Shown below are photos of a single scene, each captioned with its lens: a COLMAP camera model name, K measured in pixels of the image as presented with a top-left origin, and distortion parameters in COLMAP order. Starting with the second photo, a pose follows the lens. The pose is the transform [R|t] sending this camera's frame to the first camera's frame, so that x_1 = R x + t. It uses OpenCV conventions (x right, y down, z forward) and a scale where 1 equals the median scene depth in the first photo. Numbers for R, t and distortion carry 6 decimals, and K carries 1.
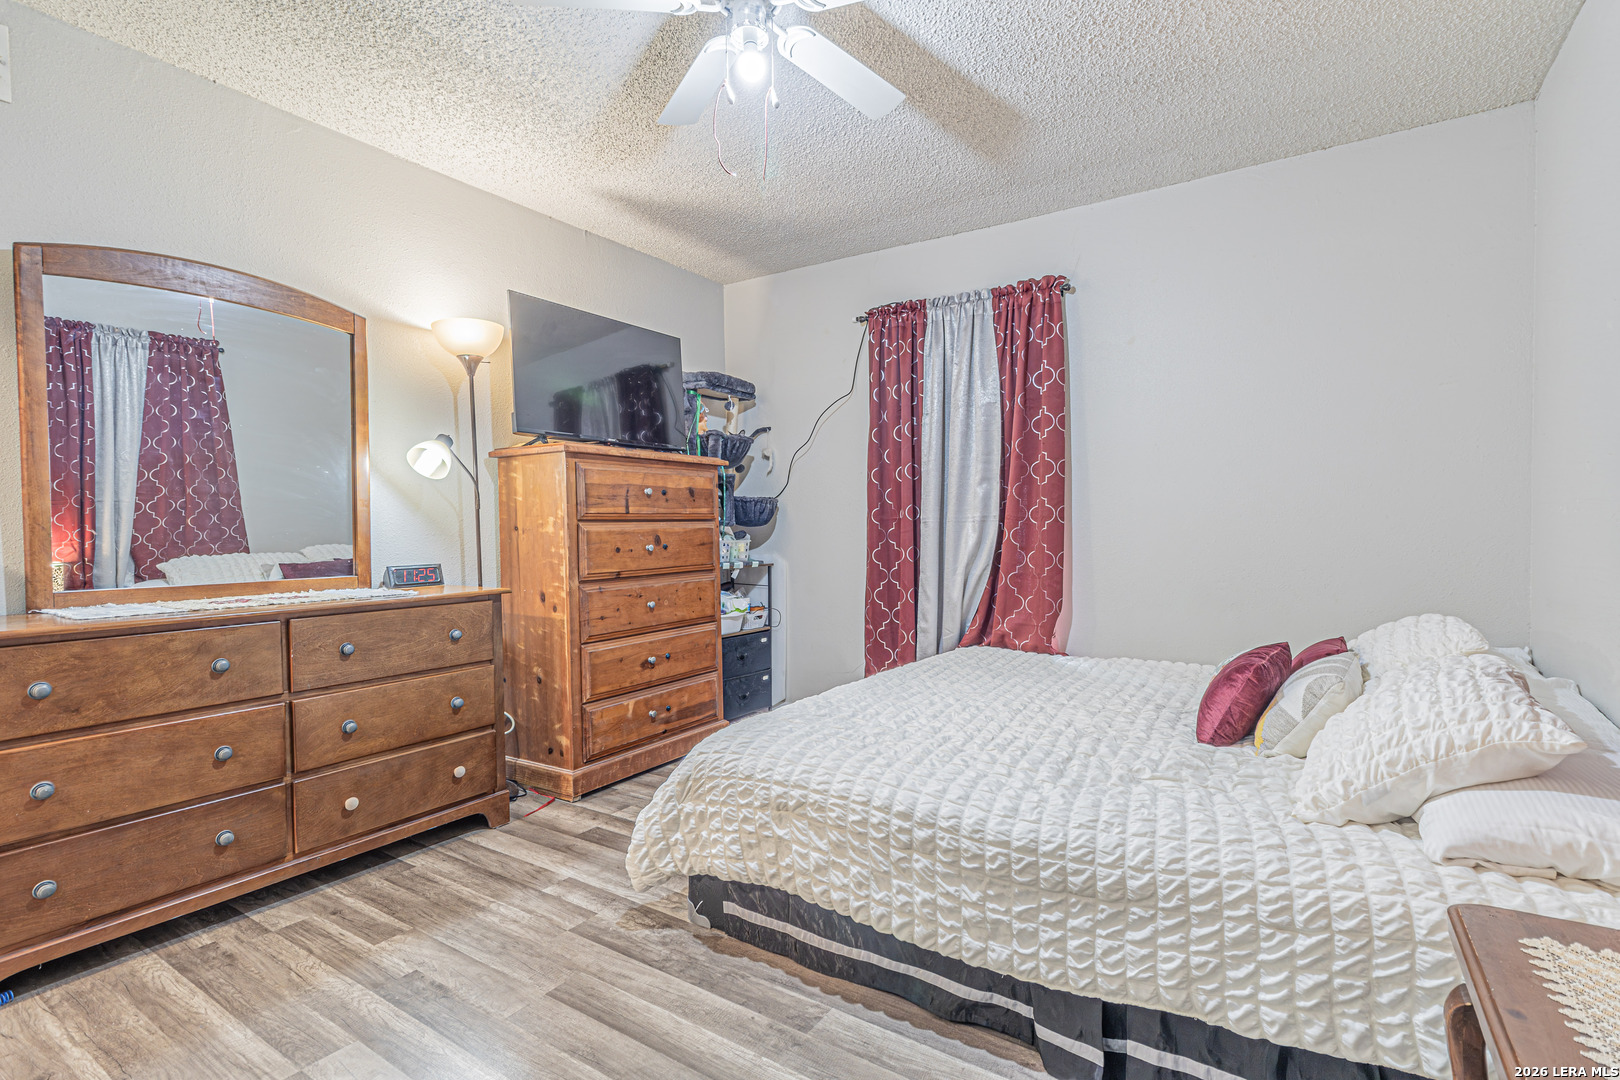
lens RADIAL K [[754.7, 0, 800.8], [0, 754.7, 558.9], [0, 0, 1]] dist [0.007328, -0.000231]
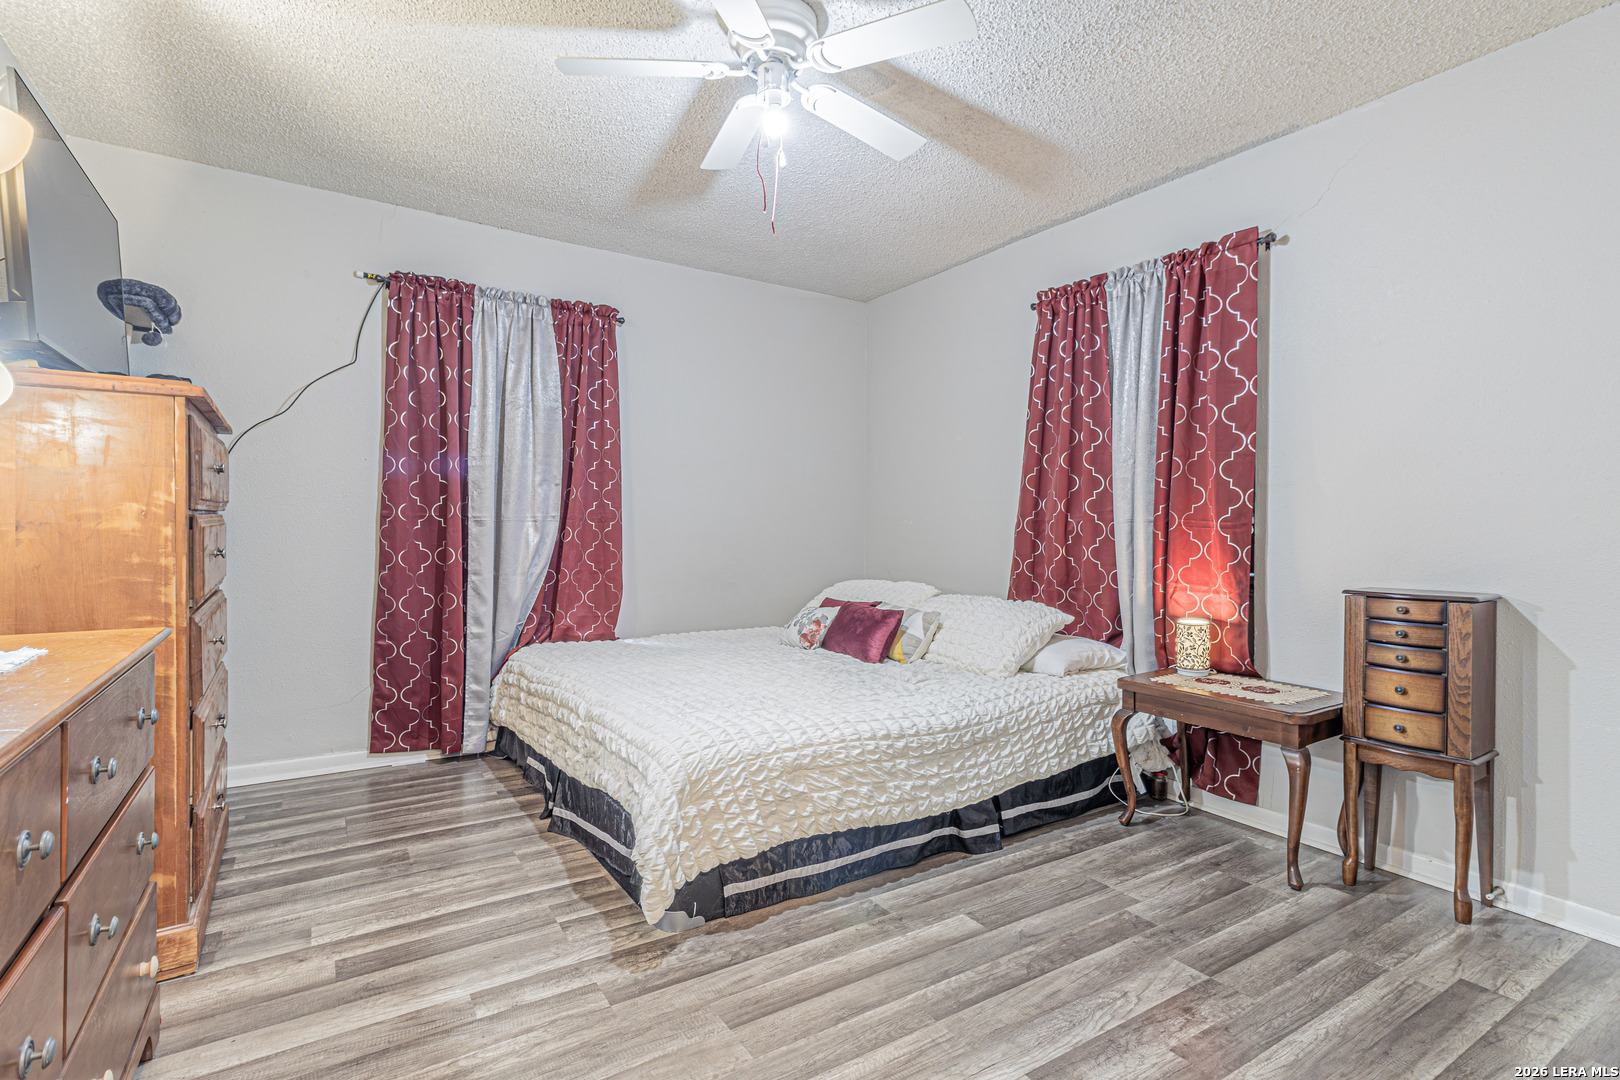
lens RADIAL K [[754.7, 0, 799.9], [0, 754.7, 549.4], [0, 0, 1]] dist [0.007328, -0.000231]
pose [[0.429685, -0.016029, 0.902836, -1.163427], [0.025941, 0.999649, 0.005402, -0.016662], [-0.902606, 0.021100, 0.429950, 0.528808]]
